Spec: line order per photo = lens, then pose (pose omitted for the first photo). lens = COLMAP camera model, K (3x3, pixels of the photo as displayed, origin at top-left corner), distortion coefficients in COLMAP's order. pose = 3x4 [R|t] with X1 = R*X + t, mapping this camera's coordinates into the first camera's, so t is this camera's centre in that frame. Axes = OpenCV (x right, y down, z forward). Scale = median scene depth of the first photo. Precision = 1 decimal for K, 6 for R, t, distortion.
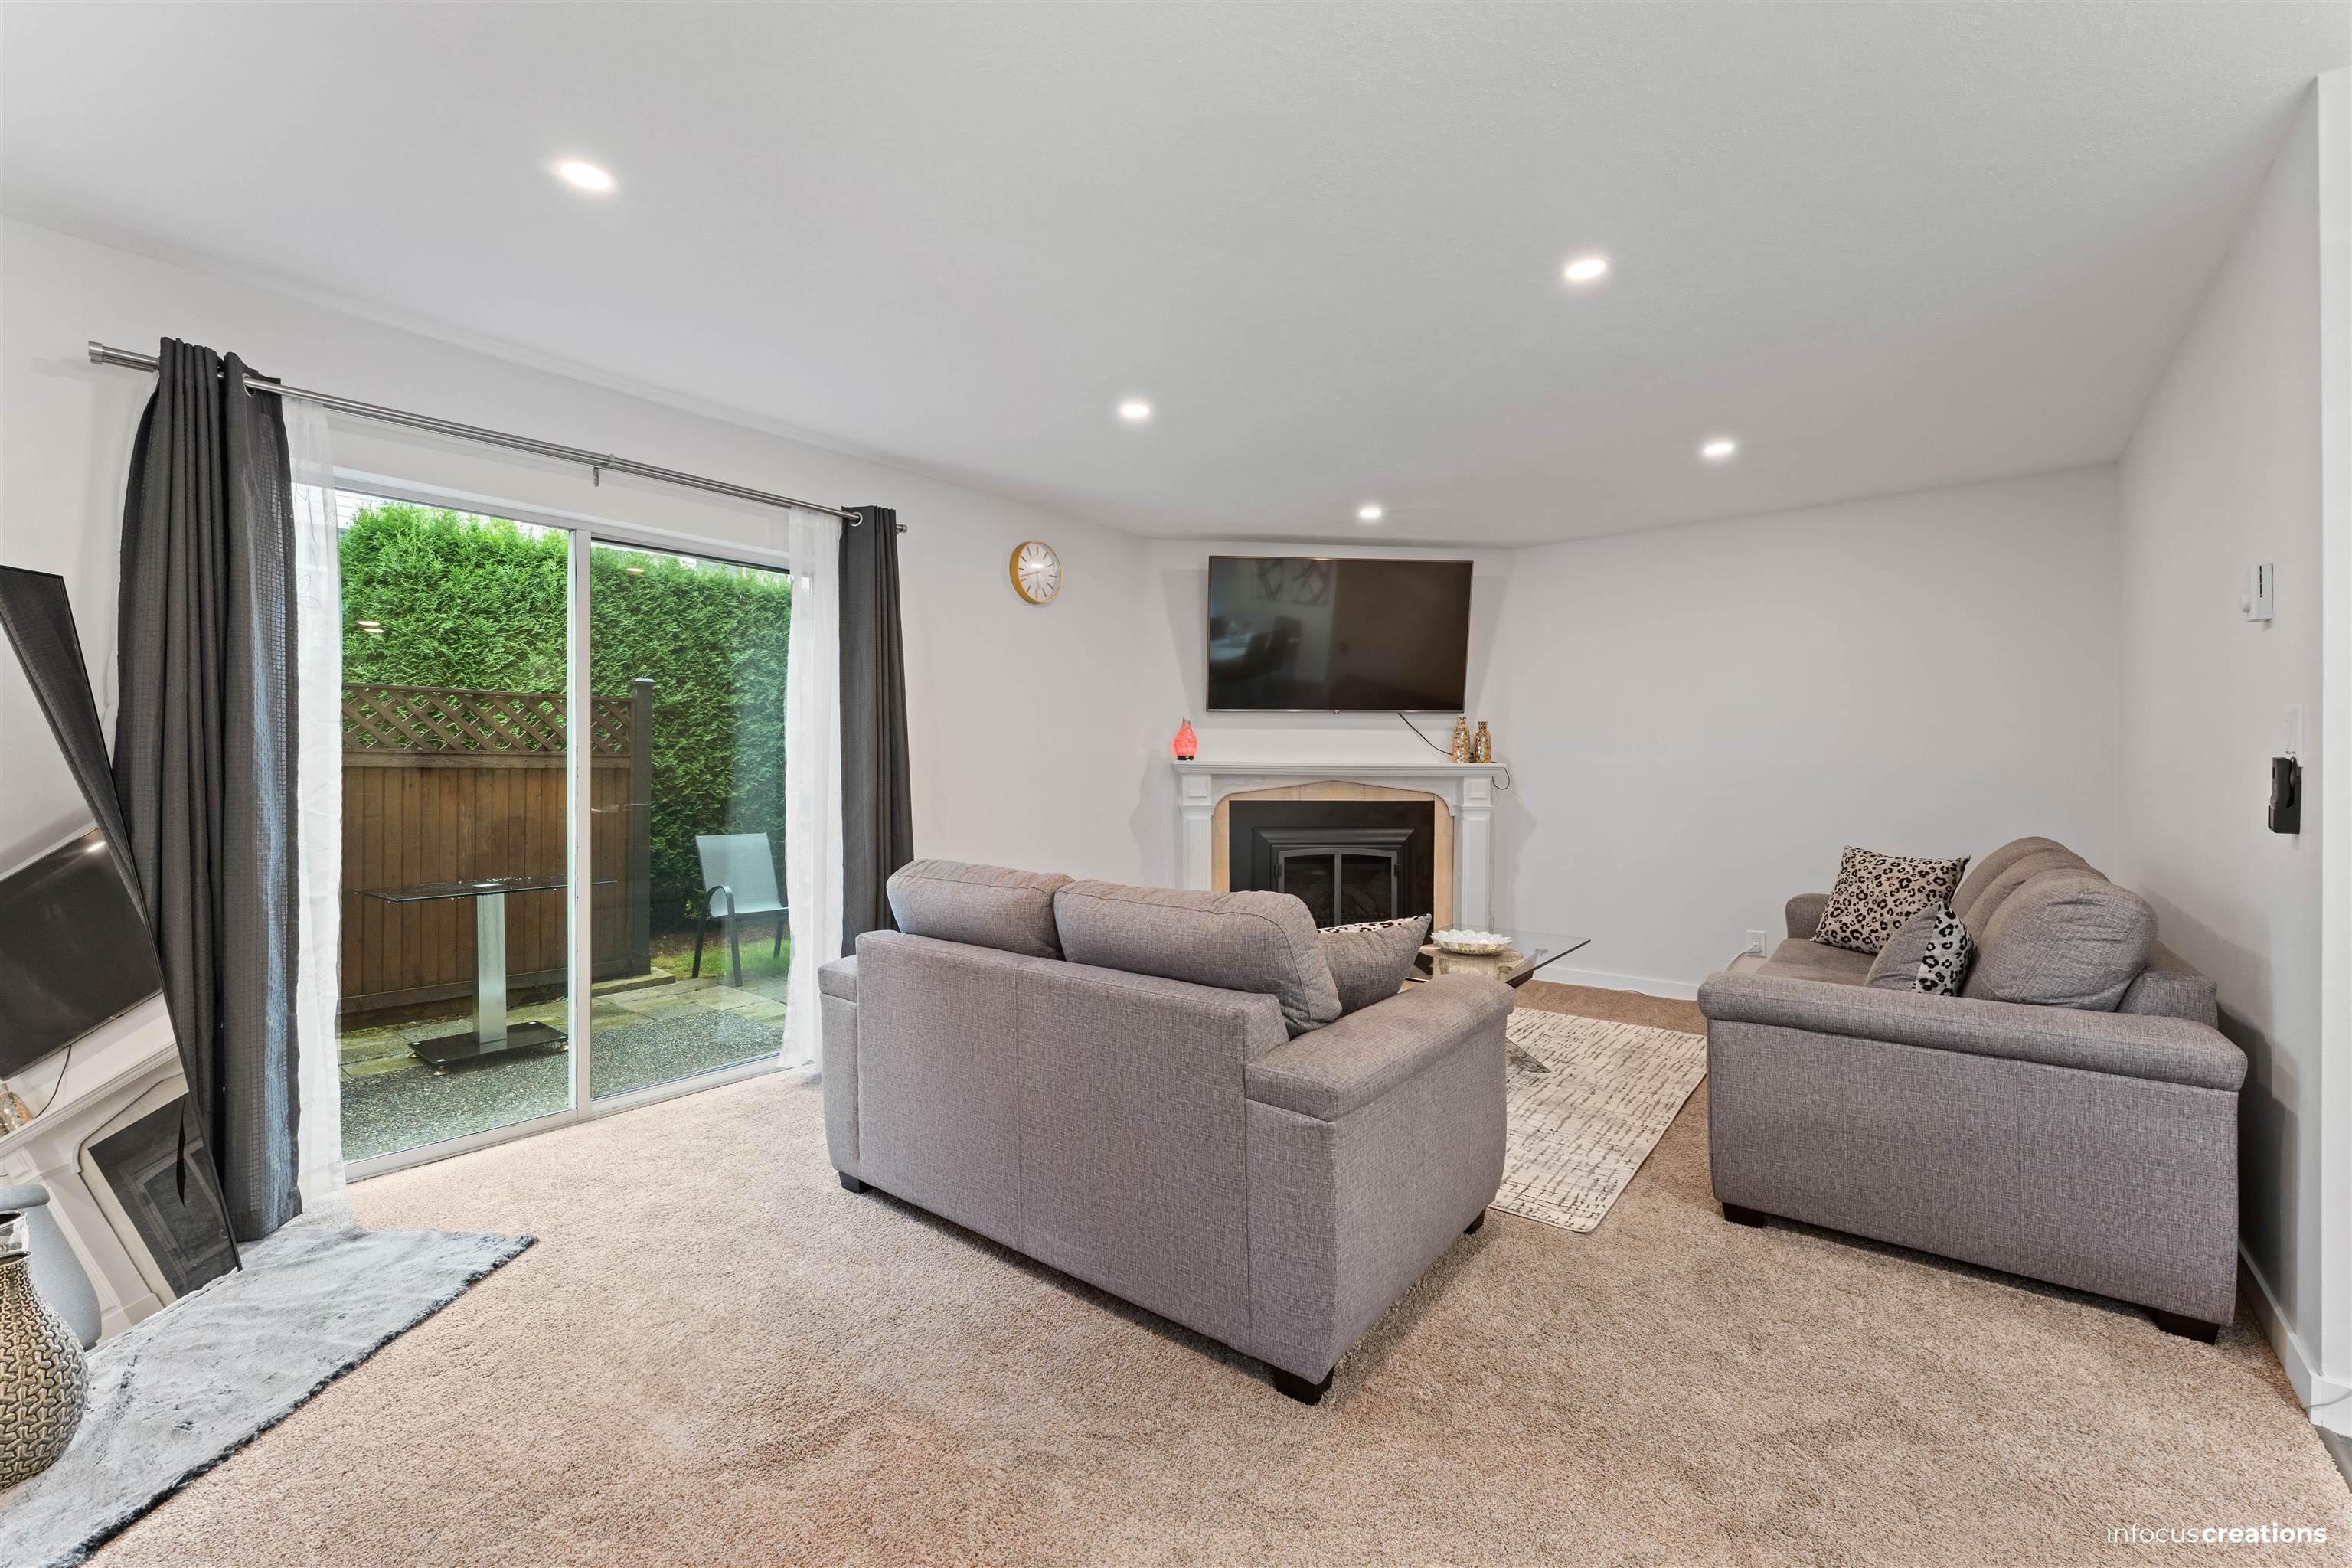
lens RADIAL K [[950.3, 0, 1178.7], [0, 950.3, 770.7], [0, 0, 1]] dist [-0.001476, -0.000384]
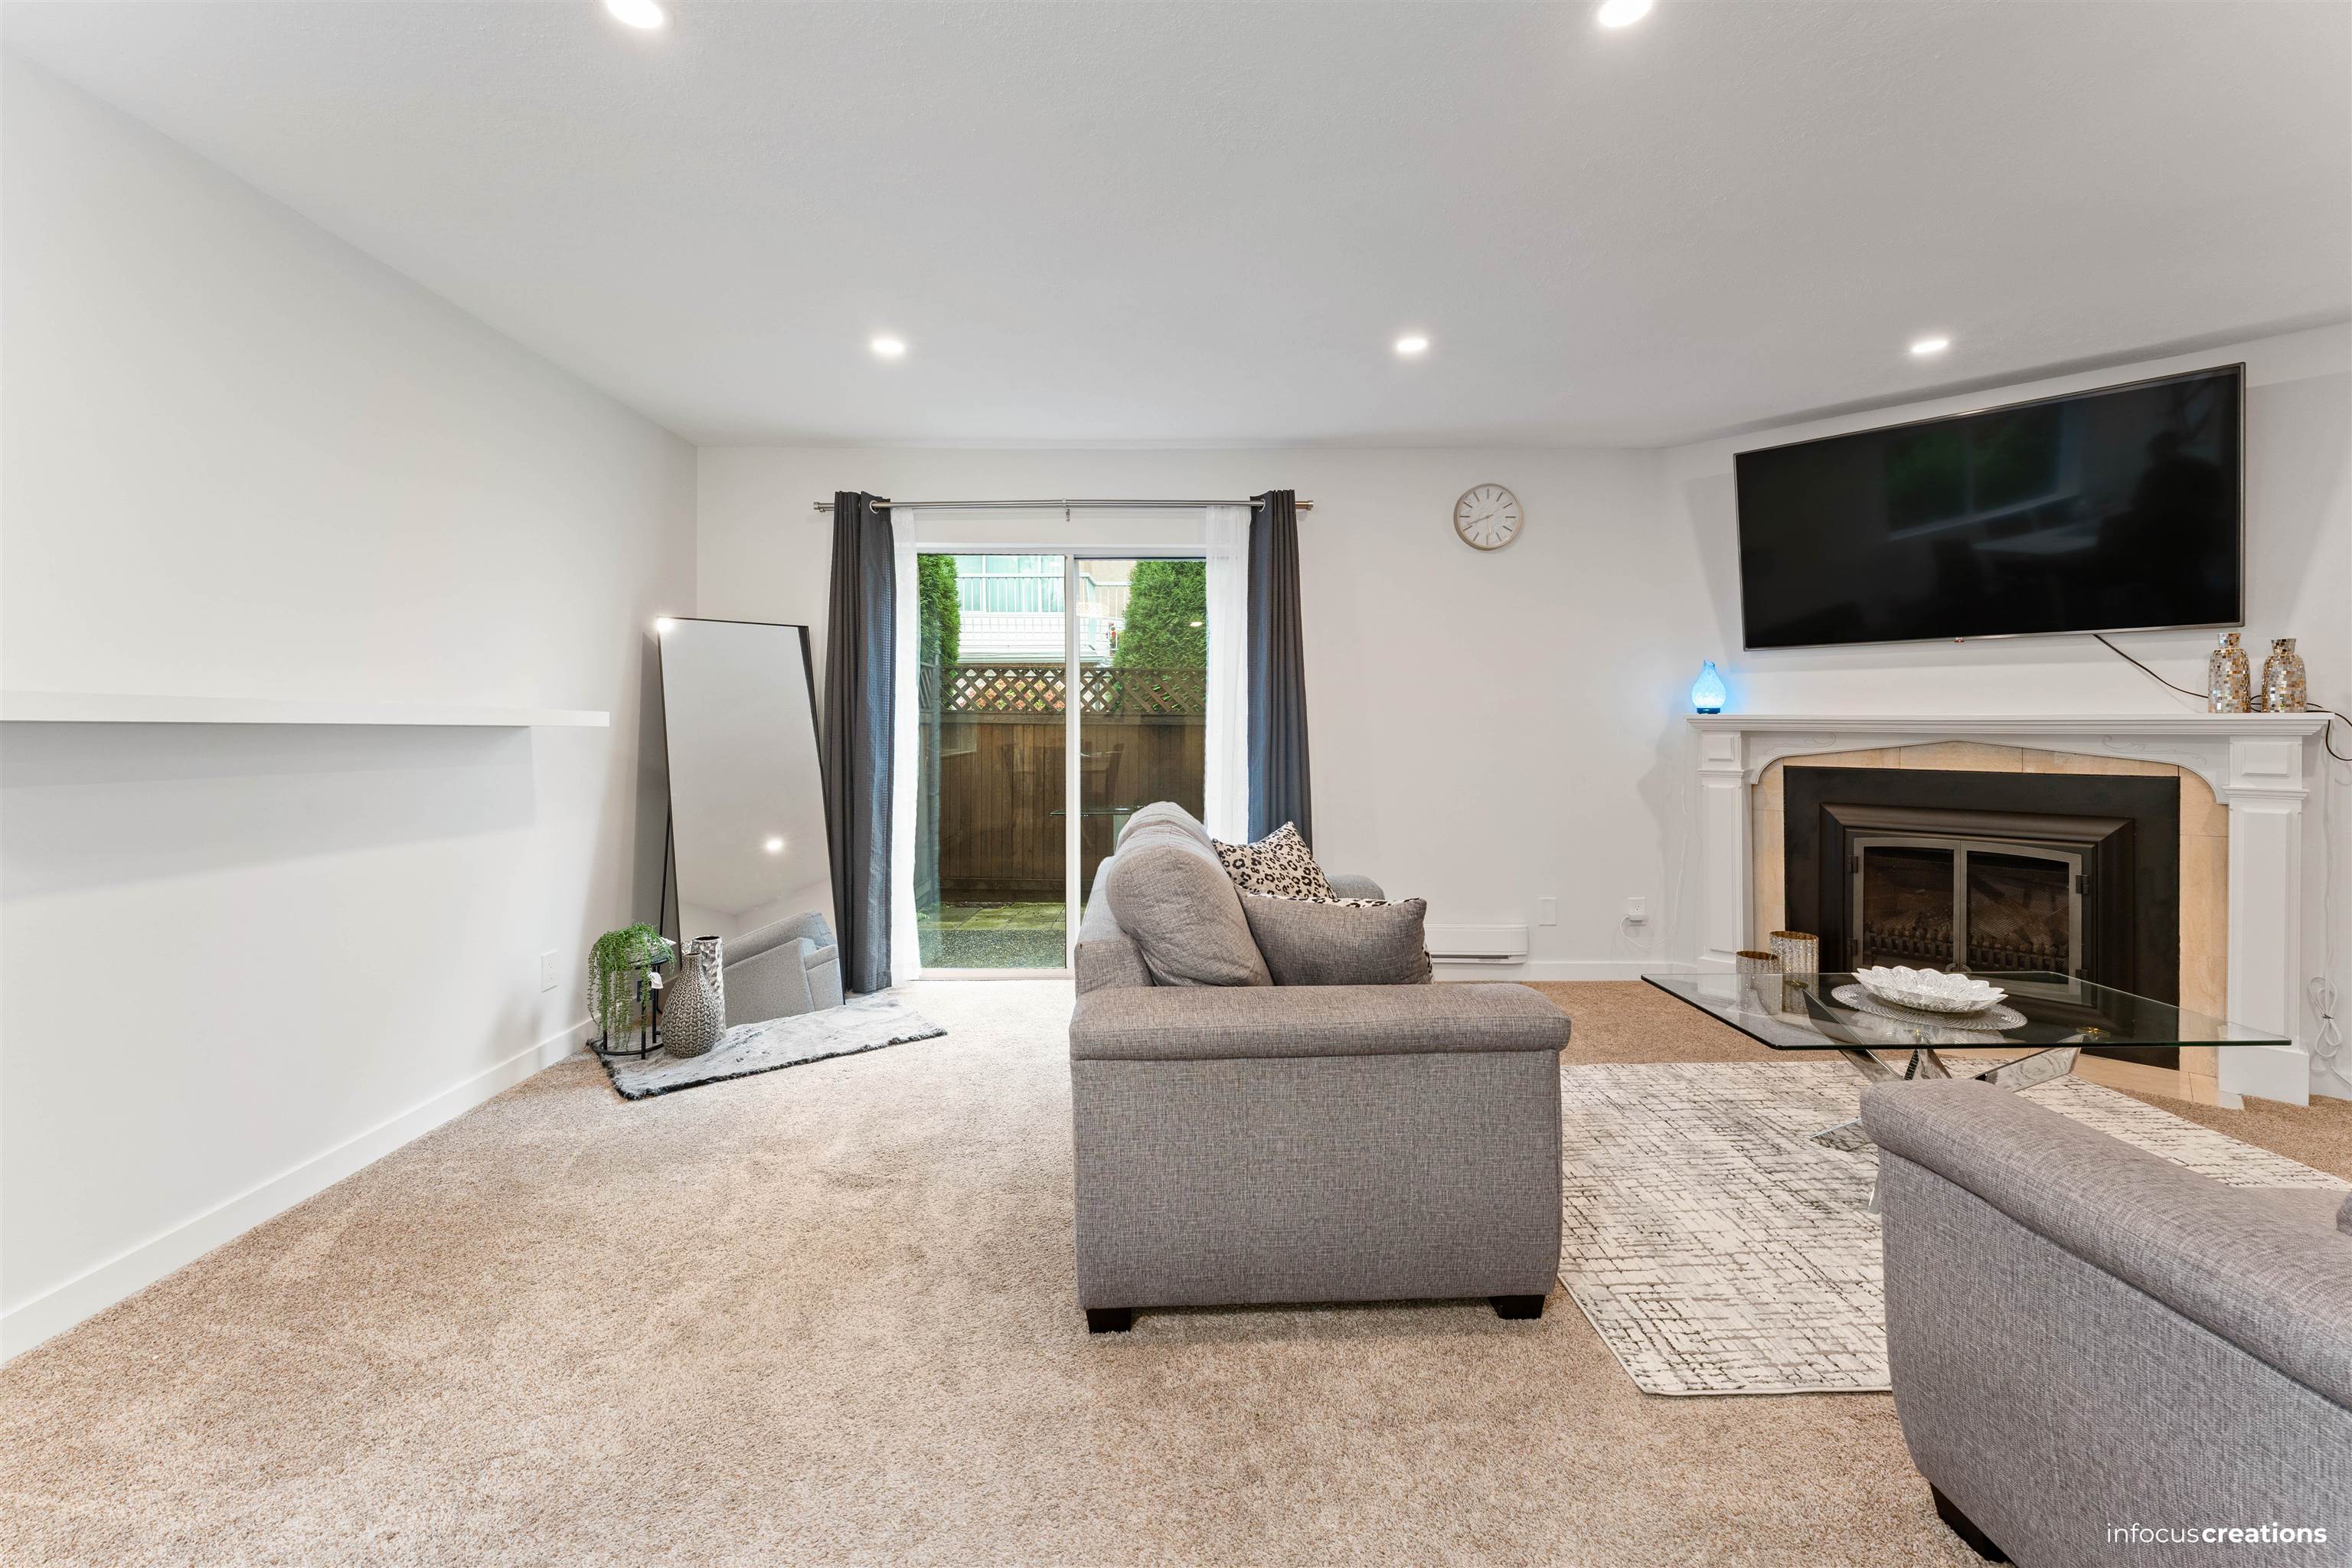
lens RADIAL K [[968.1, 0, 1189.4], [0, 968.1, 728.7], [0, 0, 1]] dist [0.000456, -0.000432]
pose [[0.644875, 0.000484, -0.764288, 0.396221], [-0.000142, 1.000000, 0.000513, 0.001326], [0.764288, -0.000222, 0.644875, 0.152523]]
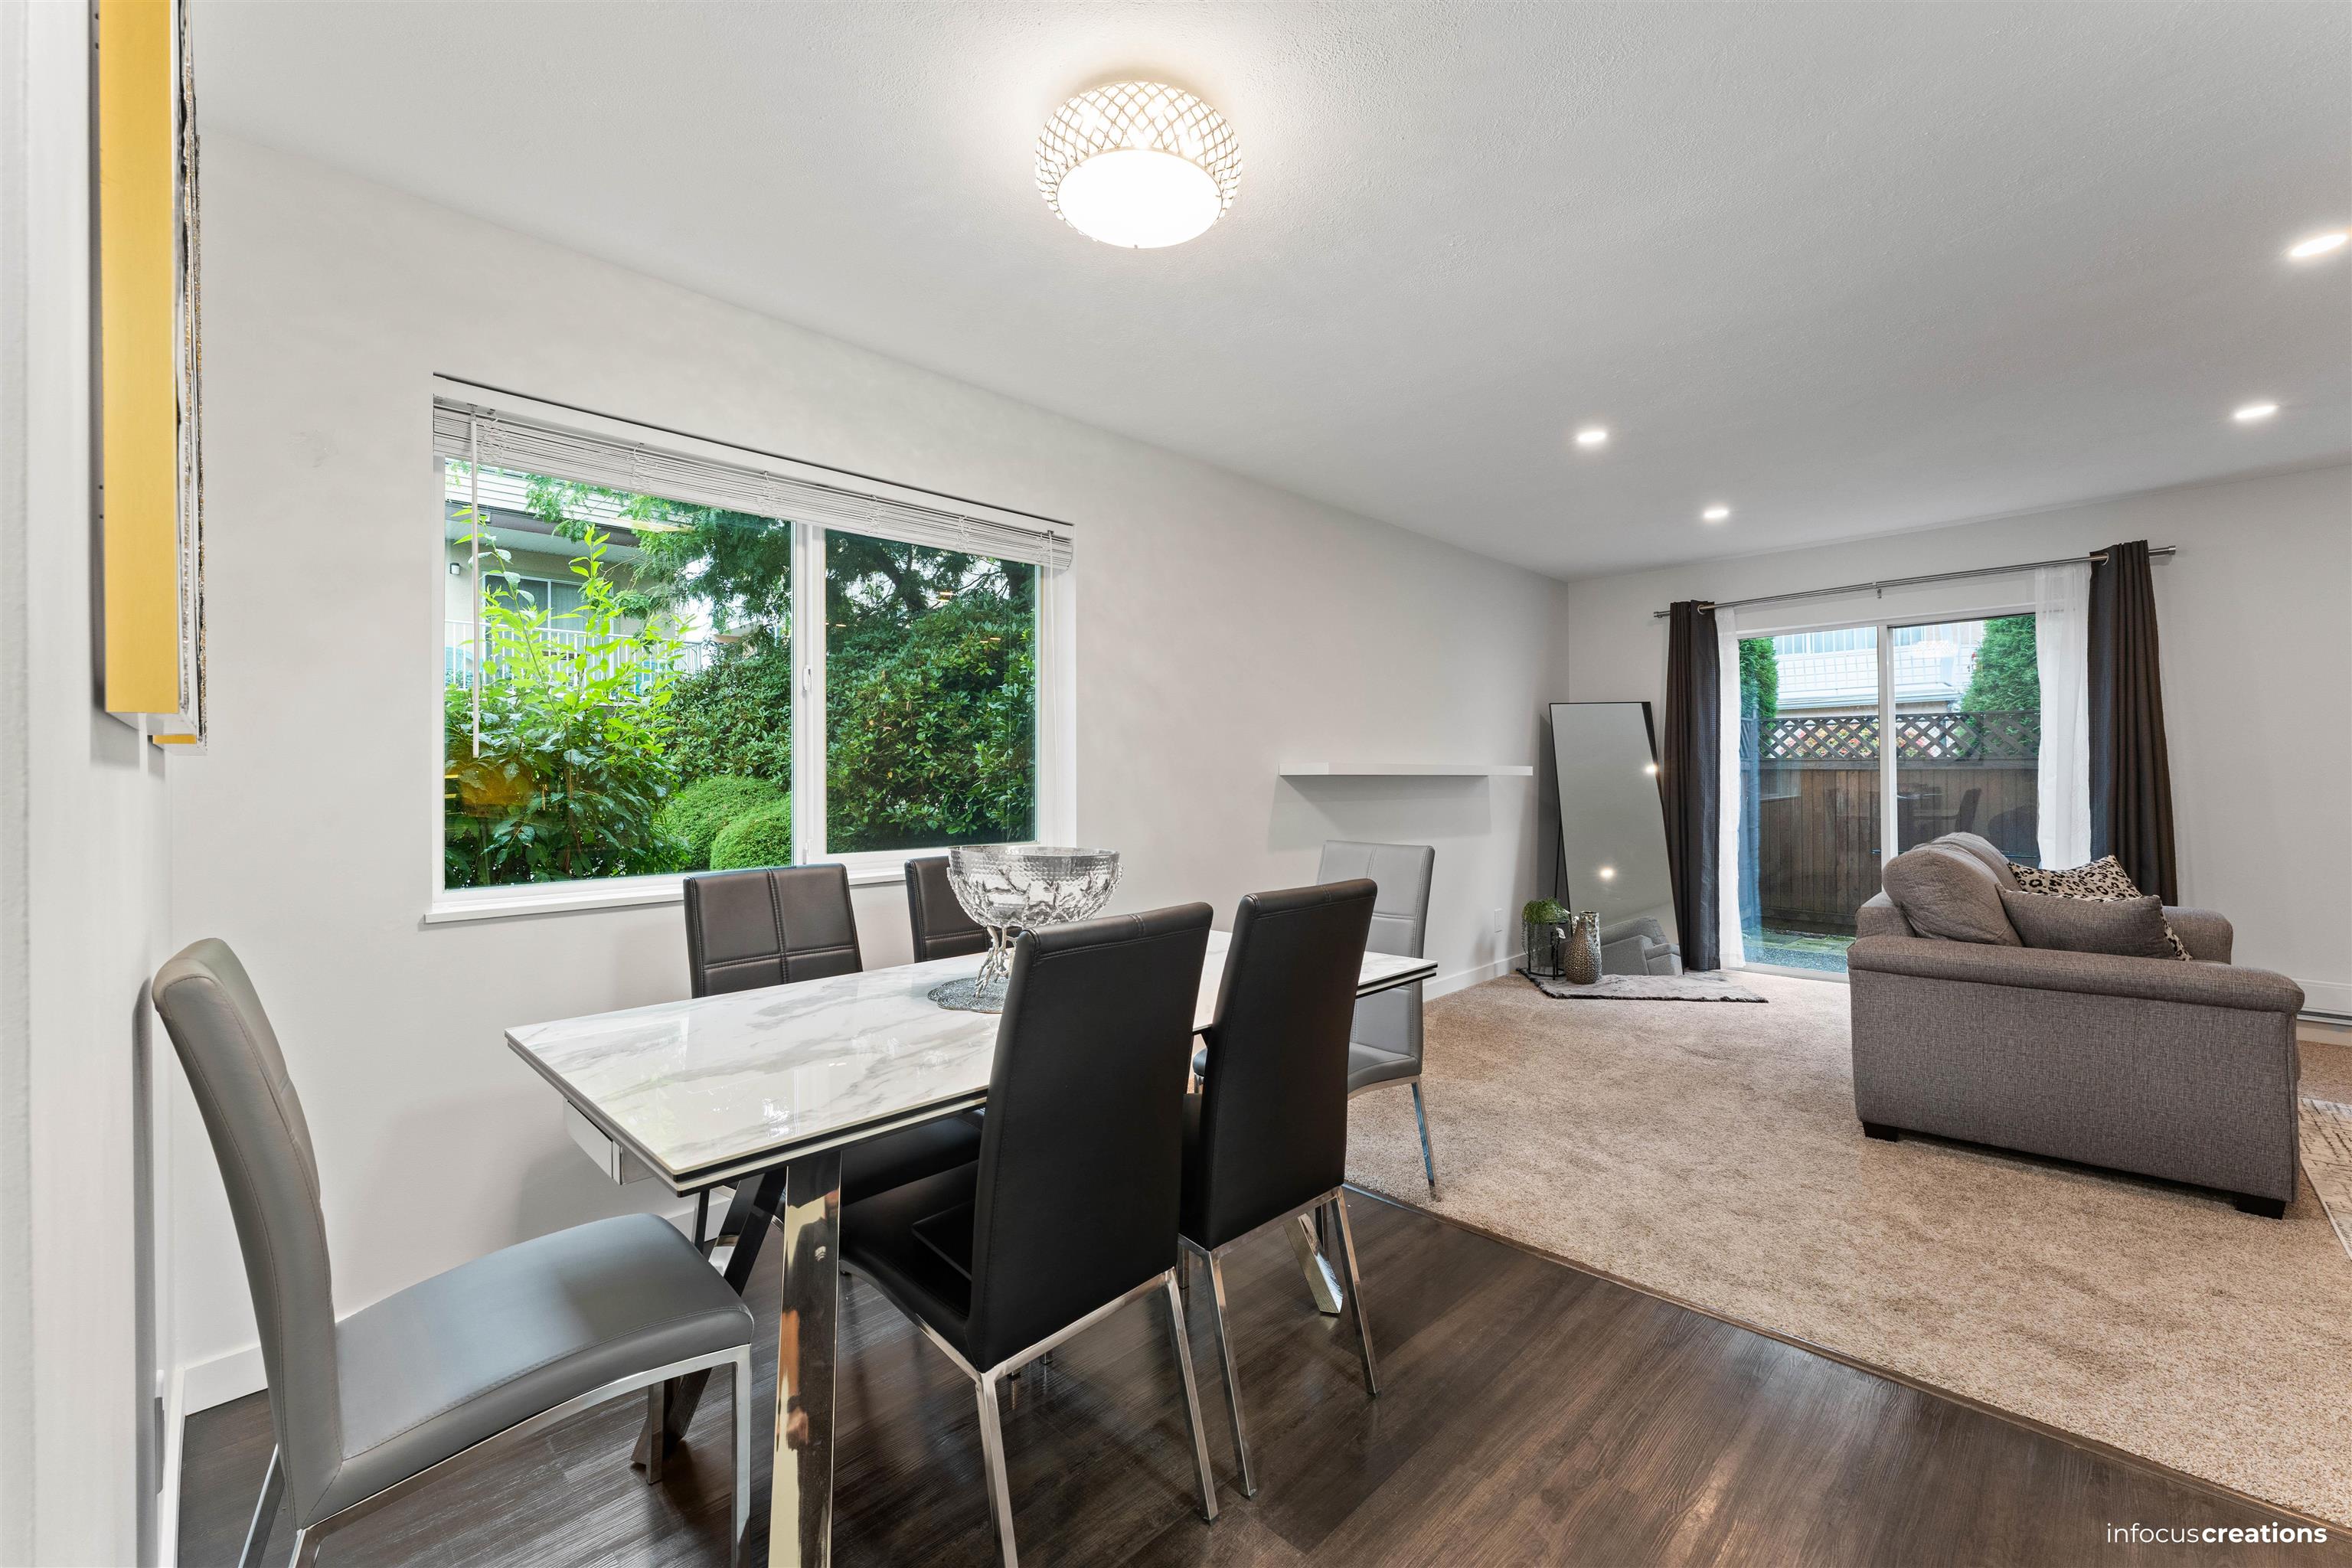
lens RADIAL K [[950.3, 0, 1178.7], [0, 950.3, 770.7], [0, 0, 1]] dist [-0.001476, -0.000384]
pose [[-0.099068, -0.006885, -0.995057, 0.774034], [0.007792, 0.999940, -0.007695, -0.000123], [0.995050, -0.008516, -0.099008, -0.030270]]
